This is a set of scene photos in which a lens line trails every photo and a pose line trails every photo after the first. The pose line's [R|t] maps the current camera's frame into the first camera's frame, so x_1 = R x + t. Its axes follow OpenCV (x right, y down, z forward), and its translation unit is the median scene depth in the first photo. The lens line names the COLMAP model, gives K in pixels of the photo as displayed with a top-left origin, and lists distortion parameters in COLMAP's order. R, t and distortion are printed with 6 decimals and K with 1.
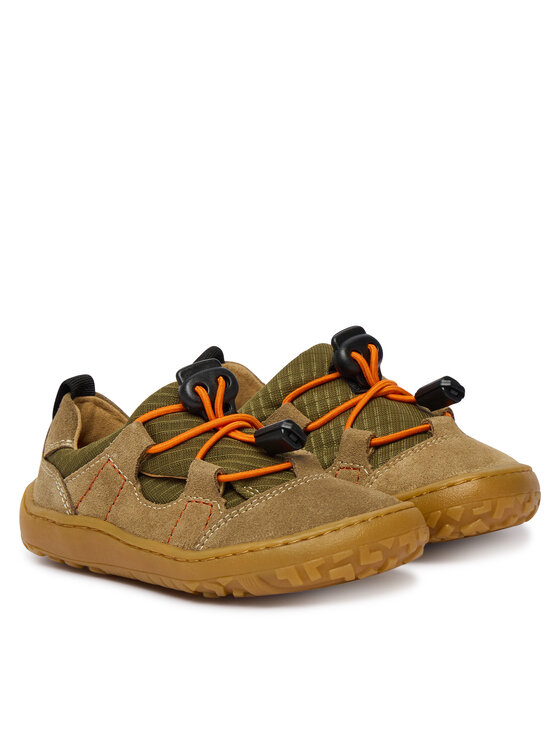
lens RADIAL K [[2197.7, 0, 280.0], [0, 2197.7, 373.0], [0, 0, 1]] dist [-0.142237, -0.375676]
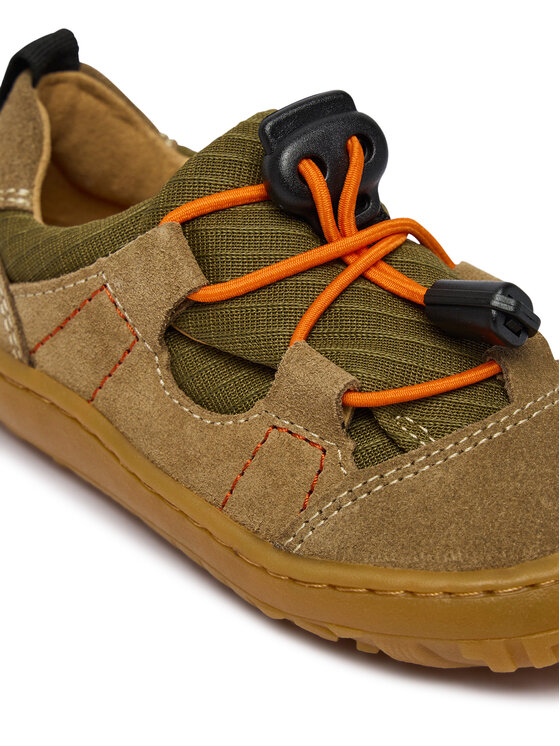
lens RADIAL K [[2223.2, 0, 280.0], [0, 2223.2, 373.0], [0, 0, 1]] dist [-0.660282, 19.423267]
pose [[0.996868, 0.071423, 0.033969, -0.055888], [-0.078607, 0.942104, 0.325977, -0.104295], [-0.008720, -0.327626, 0.944767, 0.547204]]
